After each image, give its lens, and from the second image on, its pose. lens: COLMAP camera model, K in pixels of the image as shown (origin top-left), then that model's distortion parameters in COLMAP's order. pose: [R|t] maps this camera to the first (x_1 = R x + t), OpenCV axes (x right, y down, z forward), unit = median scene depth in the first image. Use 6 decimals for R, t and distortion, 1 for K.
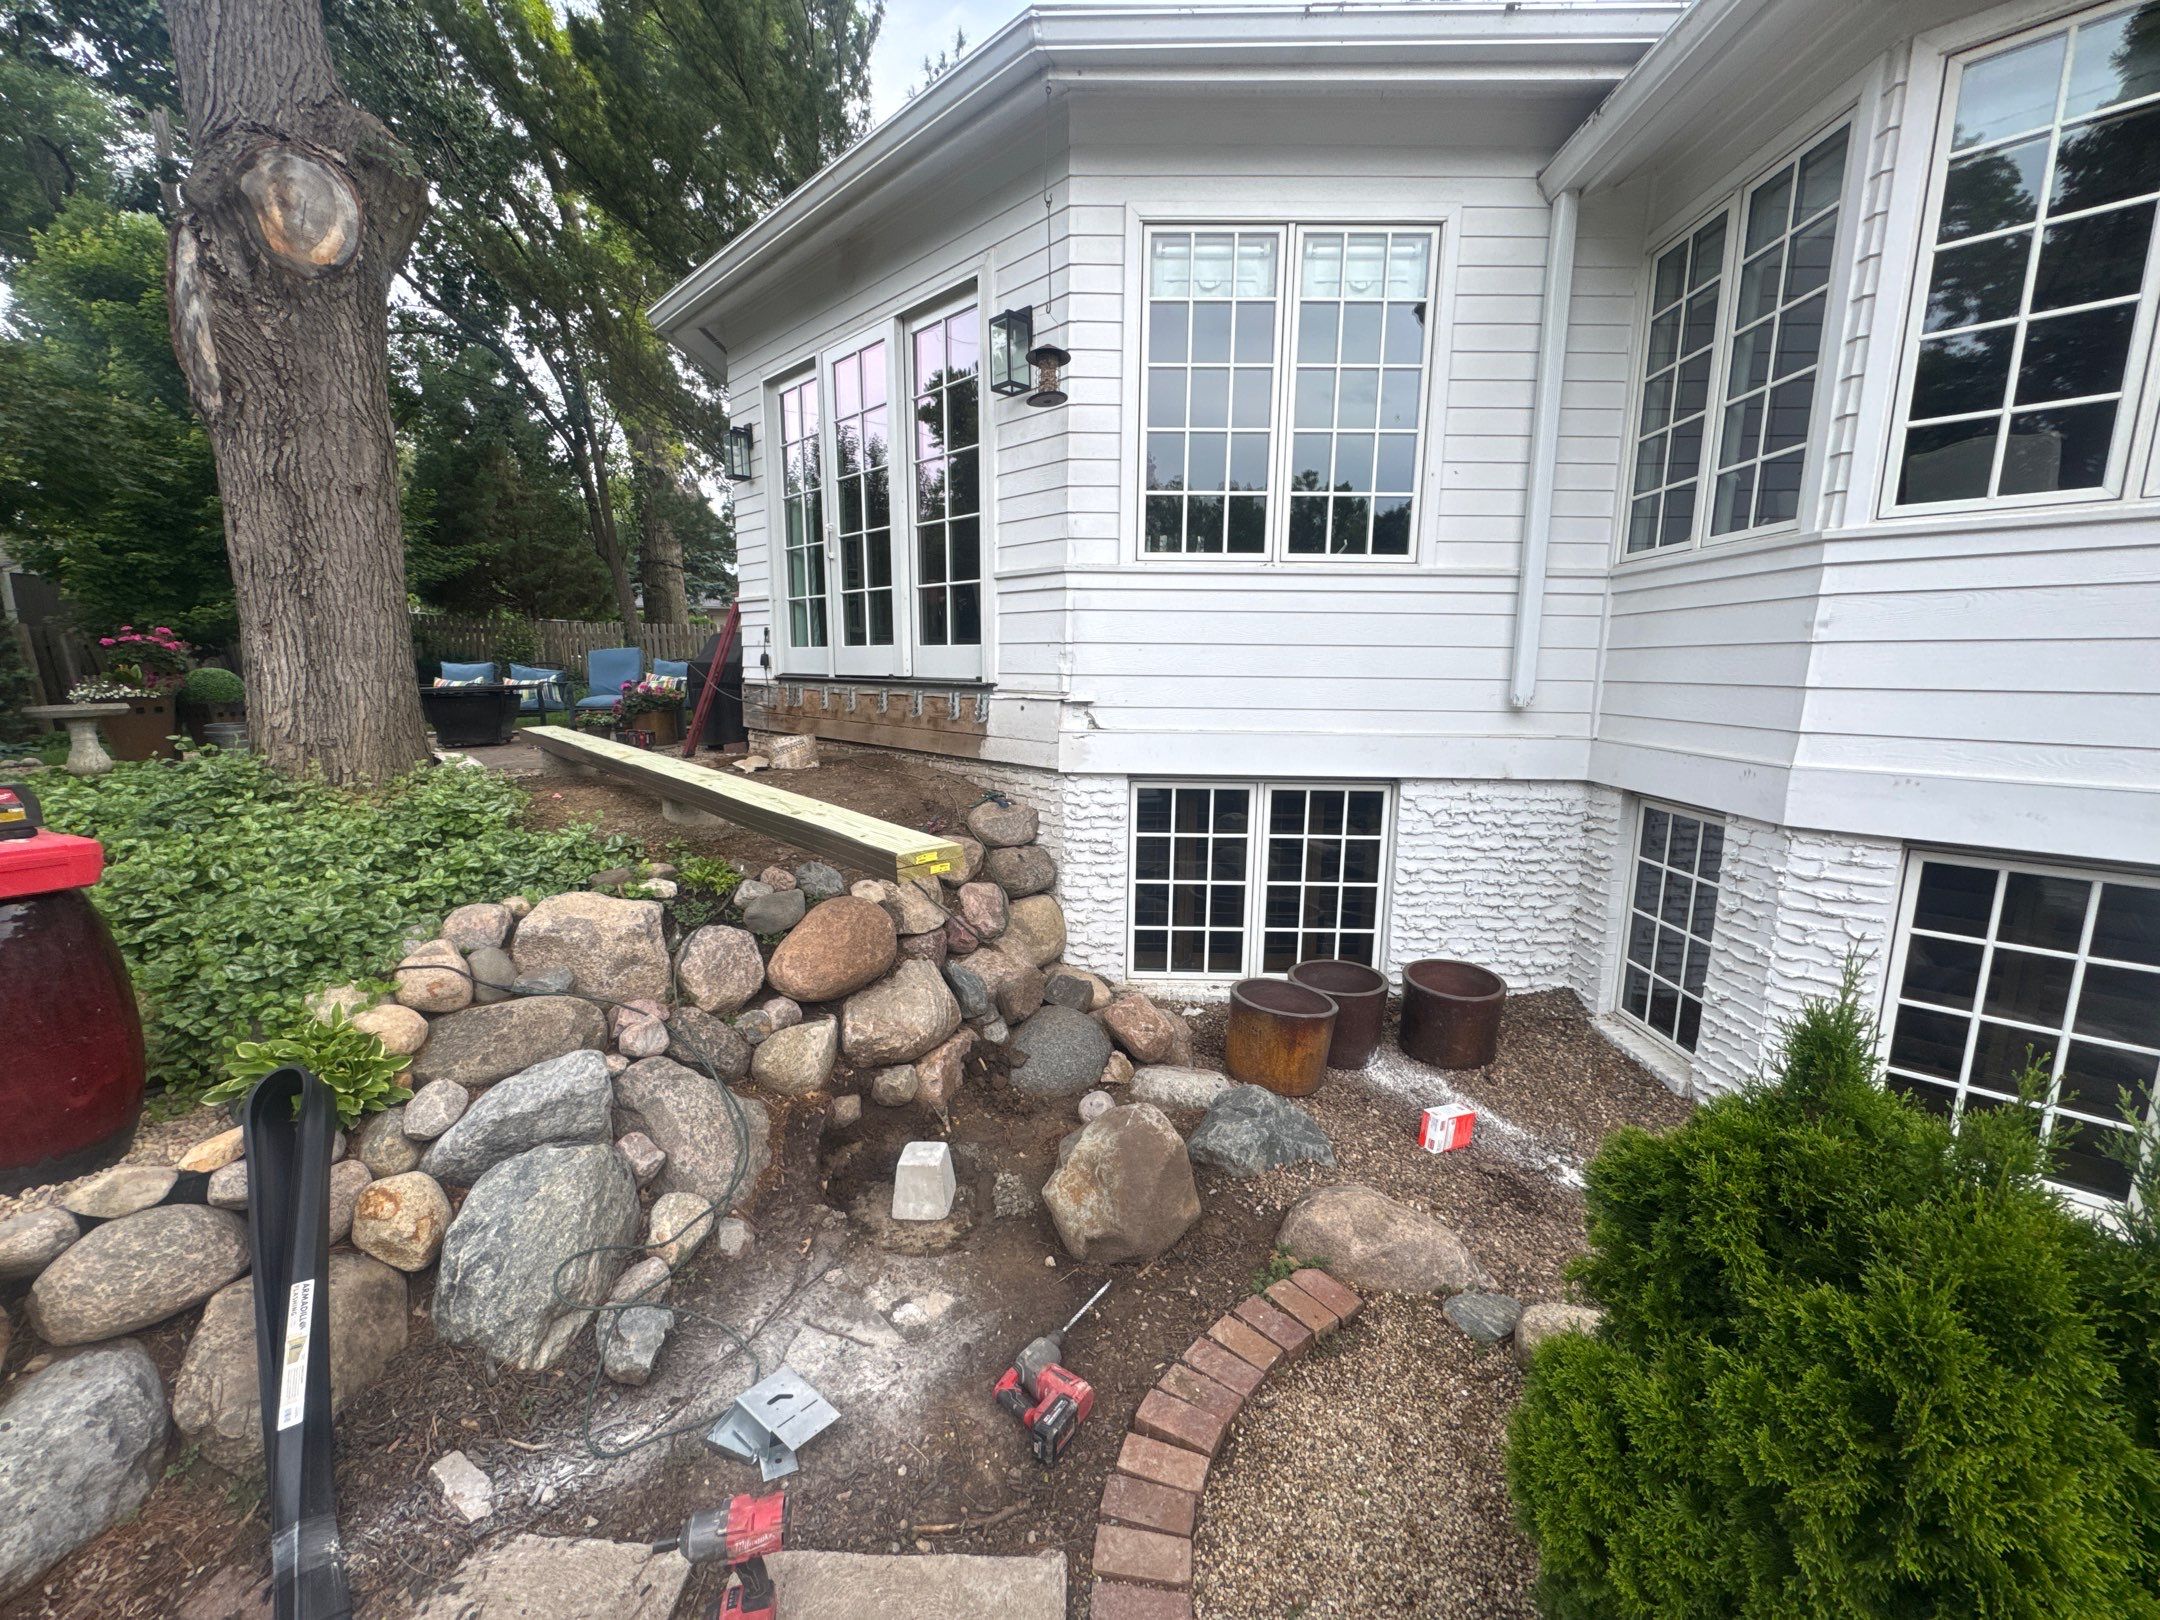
lens RADIAL K [[856.6, 0, 1079.8], [0, 856.6, 803.2], [0, 0, 1]] dist [-0.000559, 0.000579]
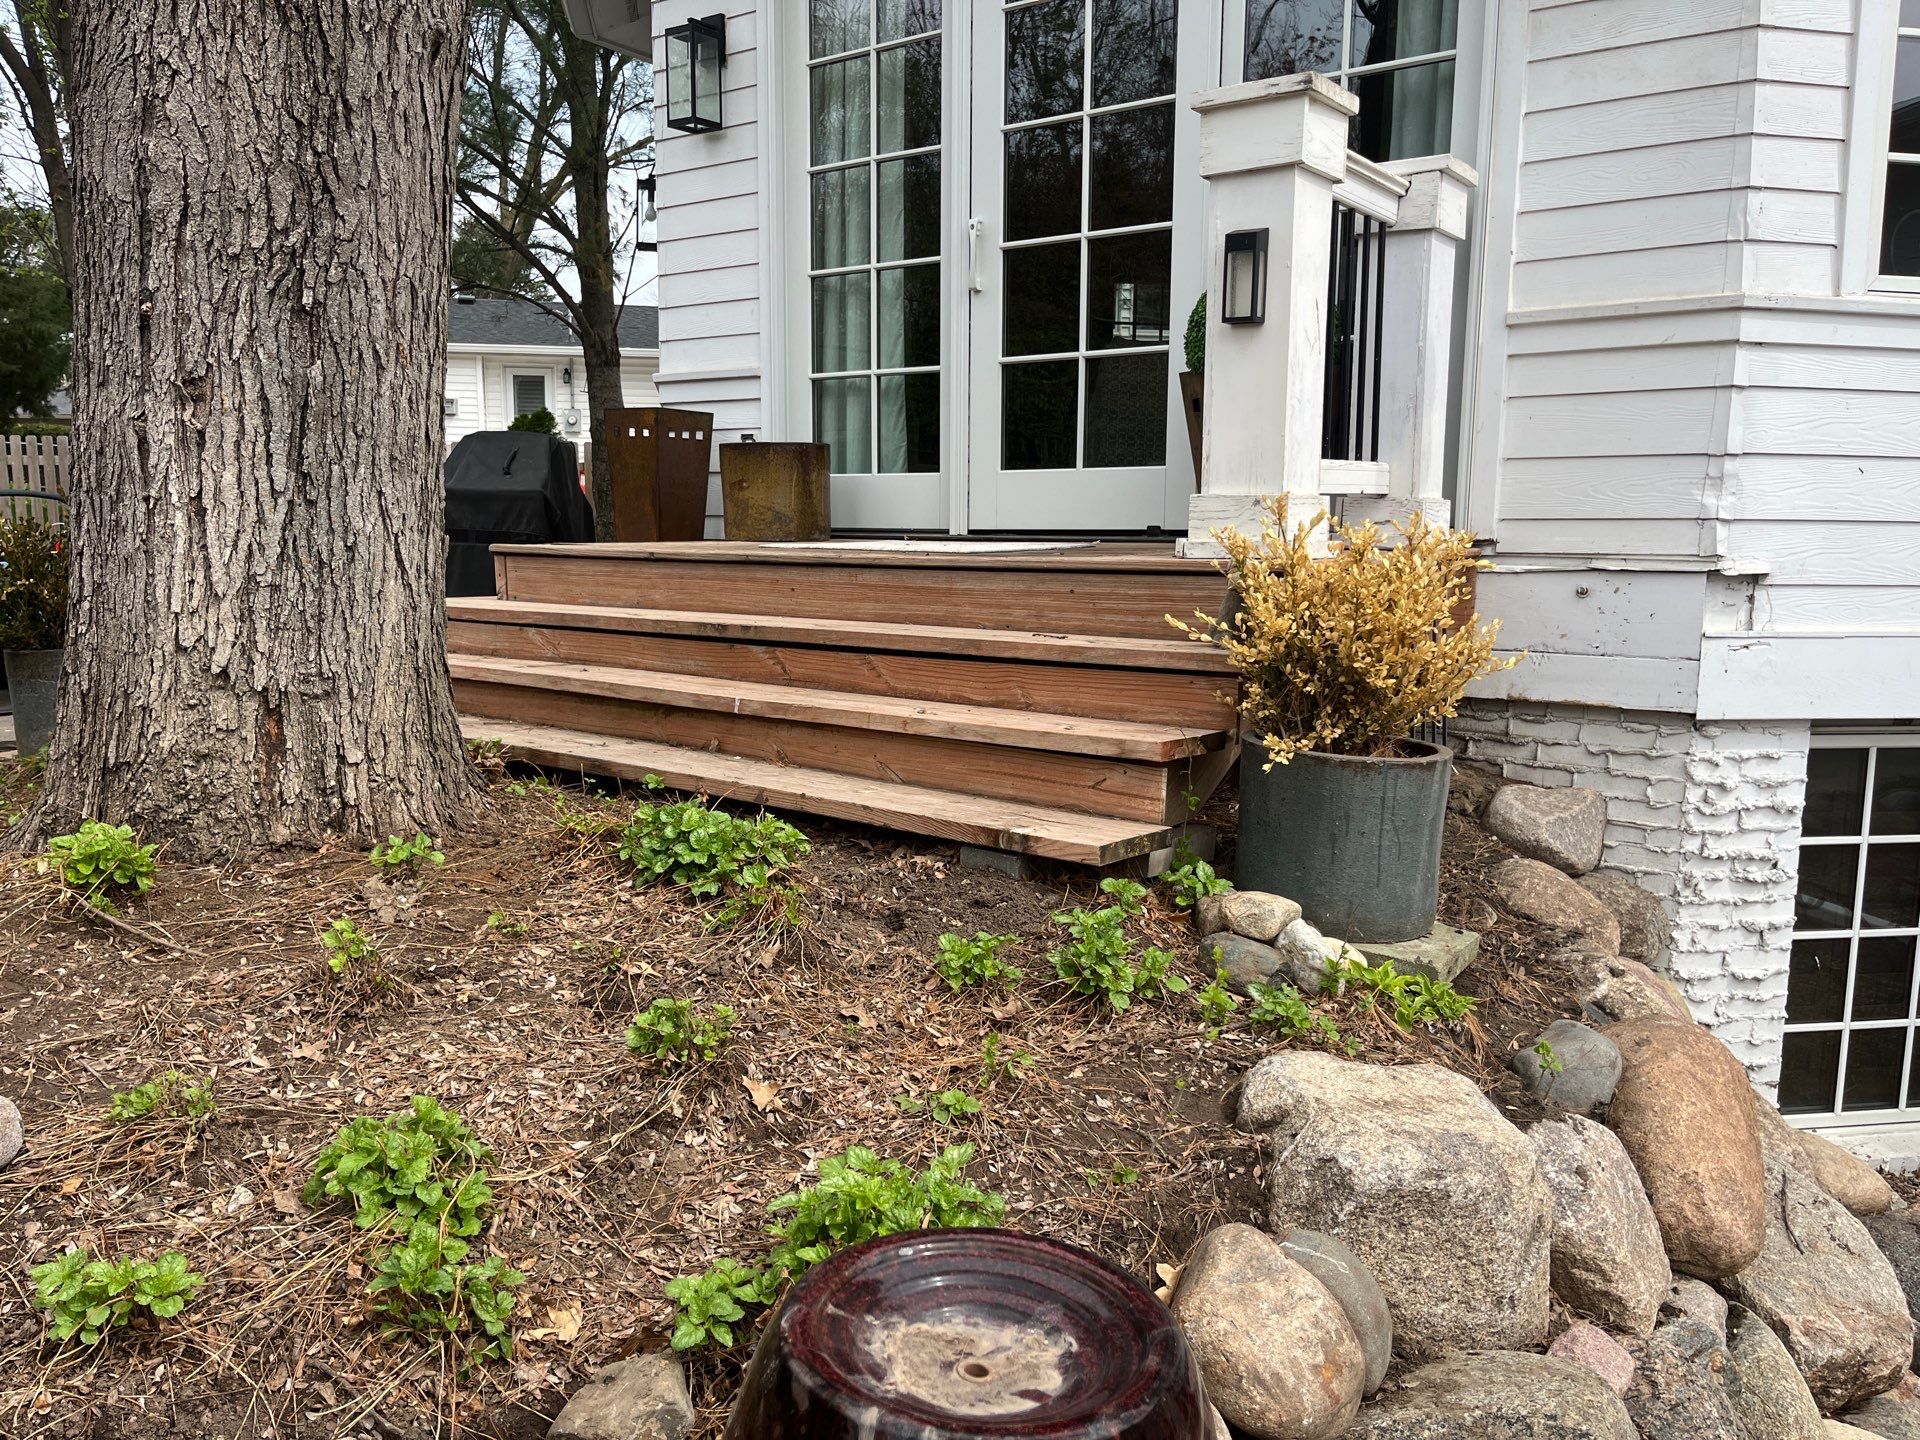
lens RADIAL K [[1448.0, 0, 953.9], [0, 1448.0, 734.0], [0, 0, 1]] dist [0.062531, -0.086174]
pose [[0.987563, -0.022400, 0.155619, -0.666156], [0.025446, 0.999521, -0.017608, -0.028543], [-0.155151, 0.021349, 0.987660, 0.283495]]
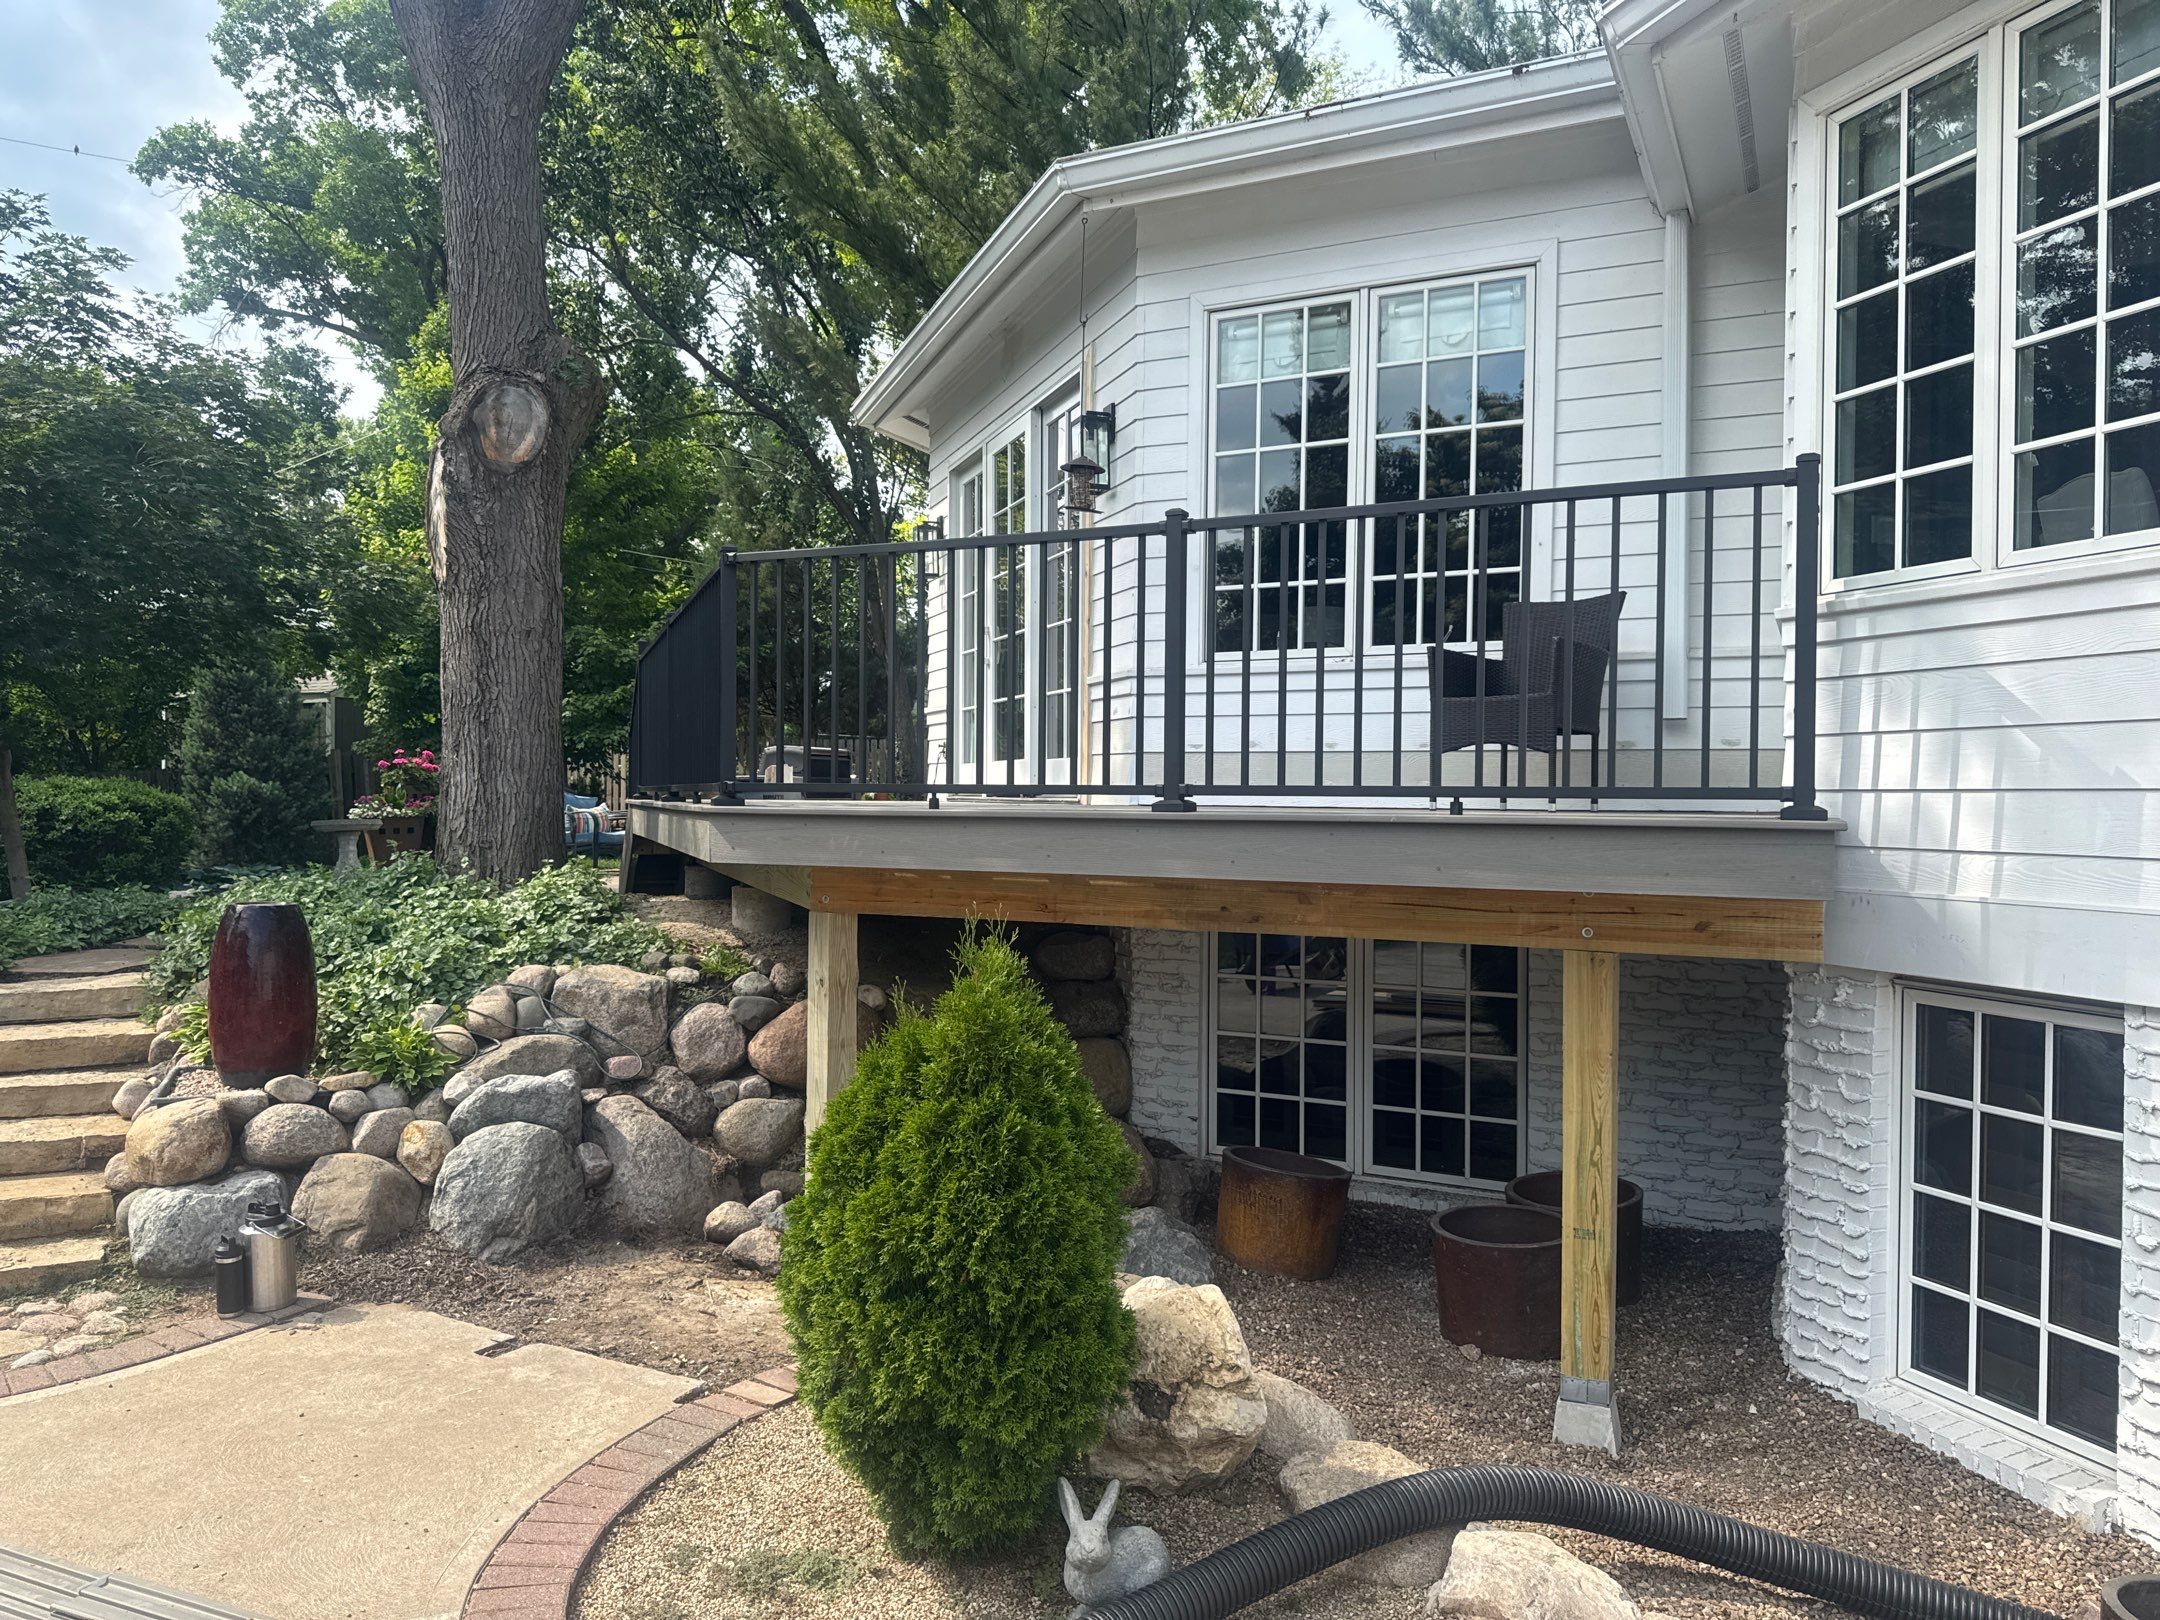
lens RADIAL K [[1474.5, 0, 1080.0], [0, 1474.5, 810.0], [0, 0, 1]] dist [0.106822, -0.211545]
pose [[0.908923, 0.002499, -0.416956, 0.671582], [-0.065445, 0.988443, -0.136740, 0.103656], [0.411796, 0.151574, 0.898582, -0.475863]]
